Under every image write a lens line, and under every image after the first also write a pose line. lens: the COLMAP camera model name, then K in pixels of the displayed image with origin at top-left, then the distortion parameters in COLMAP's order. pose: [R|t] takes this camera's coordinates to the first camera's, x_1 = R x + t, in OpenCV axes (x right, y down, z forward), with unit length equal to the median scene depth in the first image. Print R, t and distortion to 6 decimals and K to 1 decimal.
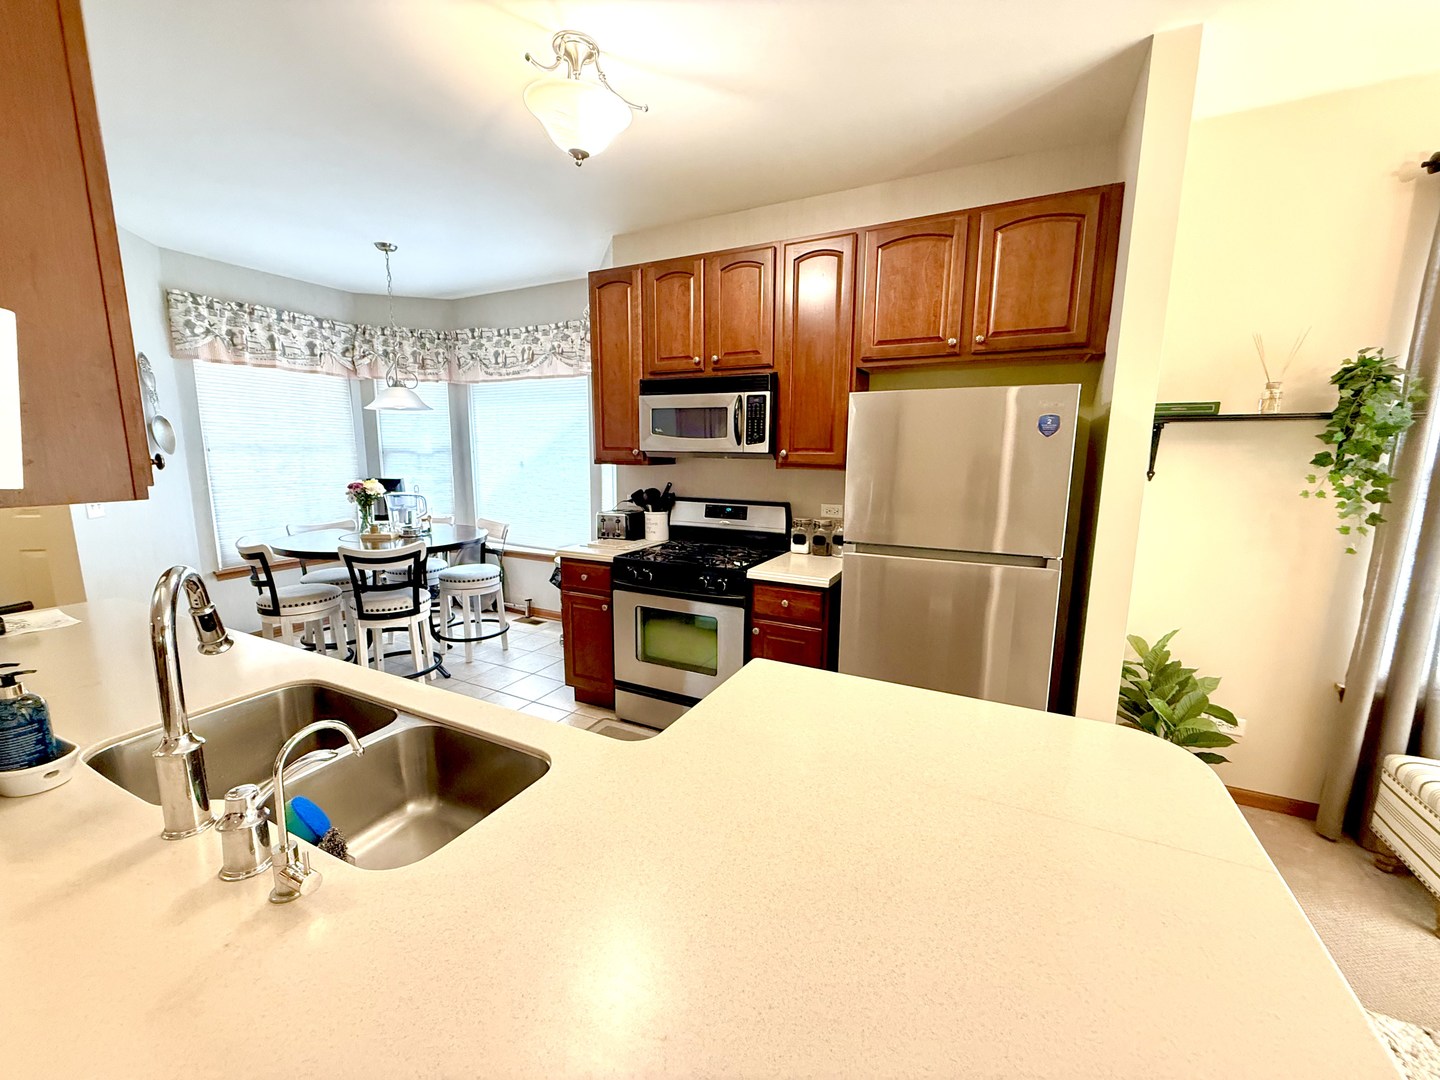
lens RADIAL K [[571.9, 0, 717.9], [0, 571.9, 541.1], [0, 0, 1]] dist [0.000198, 0.000047]
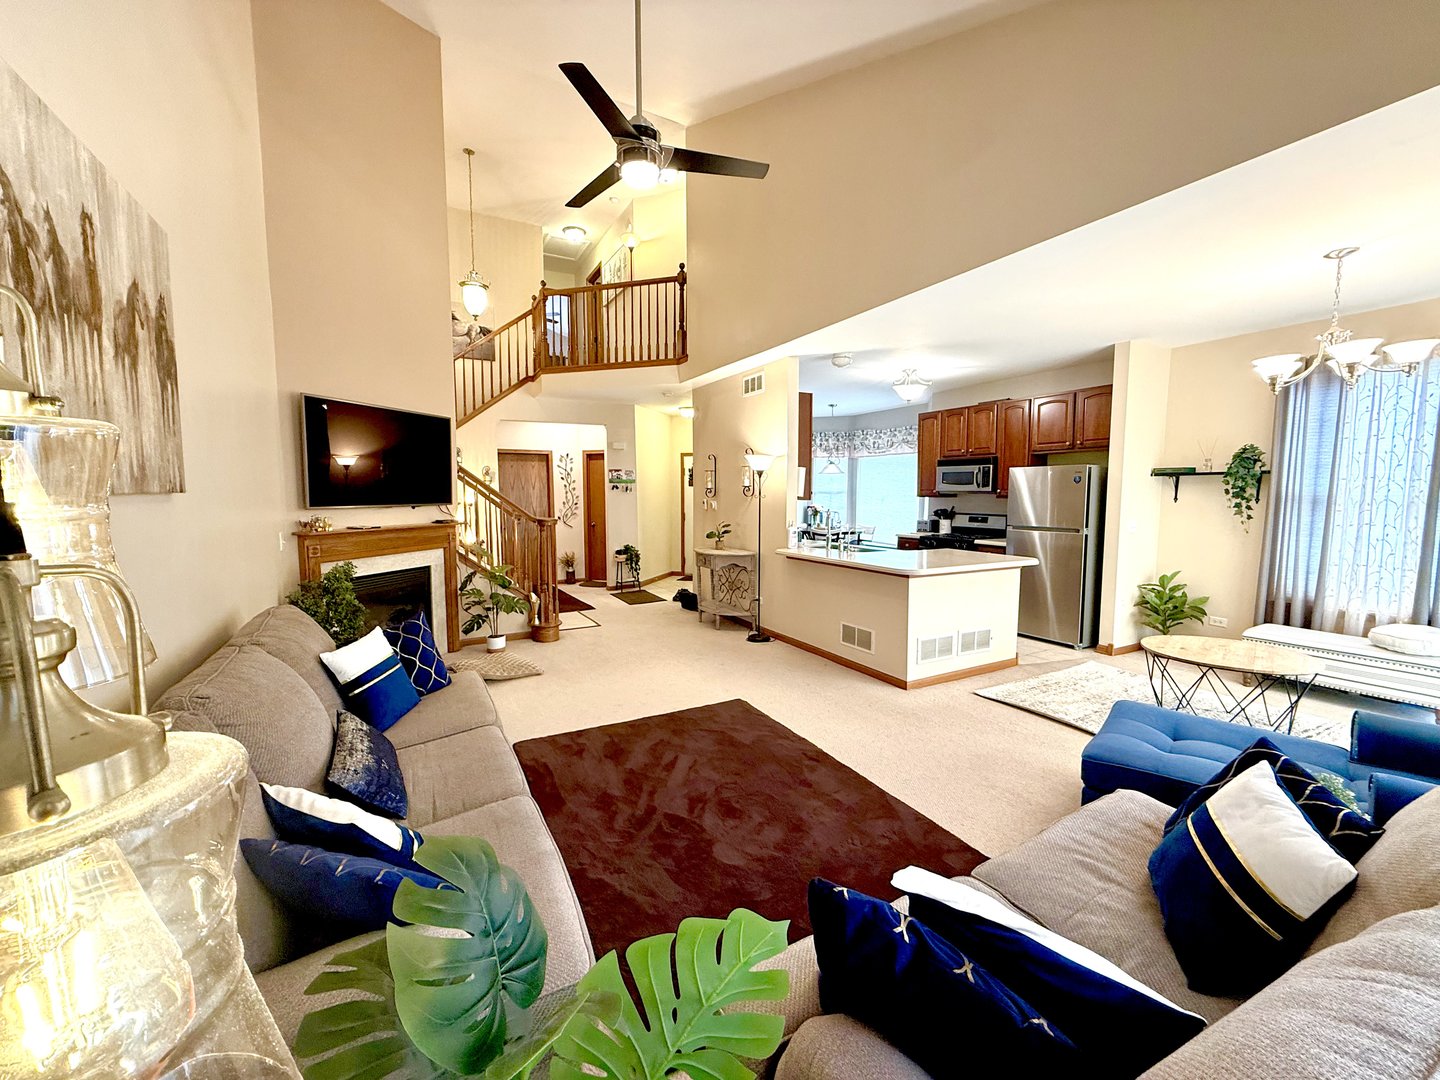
lens RADIAL K [[571.9, 0, 717.9], [0, 571.9, 541.1], [0, 0, 1]] dist [0.000198, 0.000047]
pose [[0.823116, 0.039909, -0.566469, 0.460282], [-0.080748, 0.995617, -0.047189, 0.223855], [0.562102, 0.084583, 0.822731, -1.378831]]
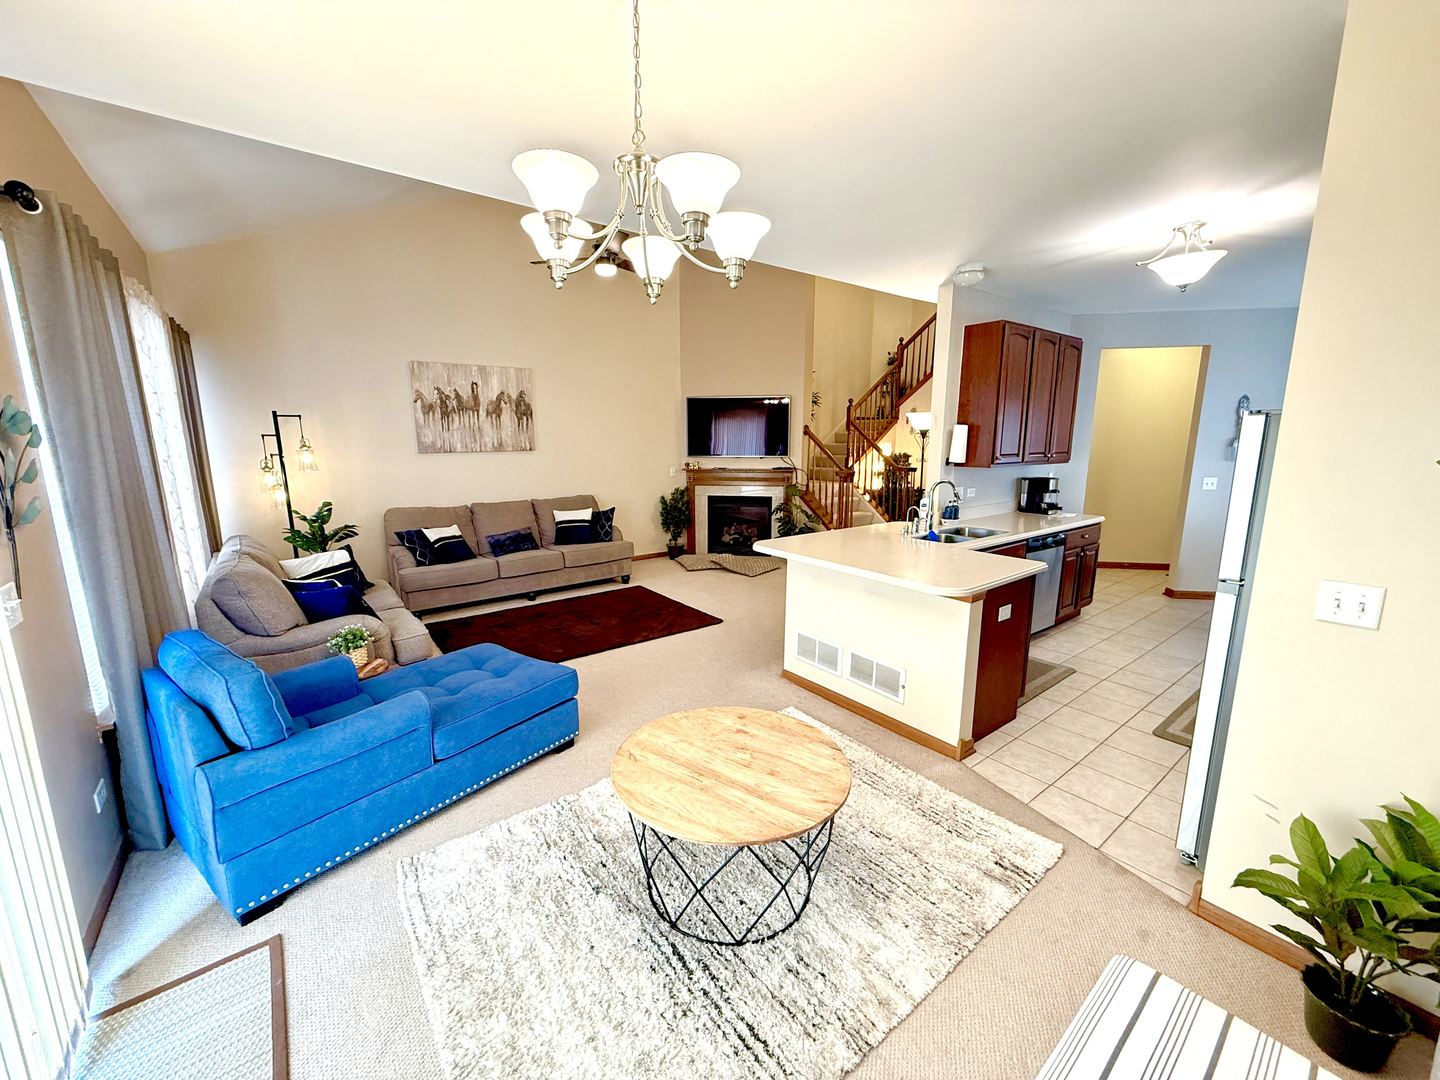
lens RADIAL K [[571.9, 0, 717.9], [0, 571.9, 541.1], [0, 0, 1]] dist [0.000198, 0.000047]
pose [[-0.433292, 0.154969, -0.887830, 1.235002], [-0.140715, 0.961392, 0.236483, -0.101351], [0.890201, 0.227397, -0.394757, 0.405602]]
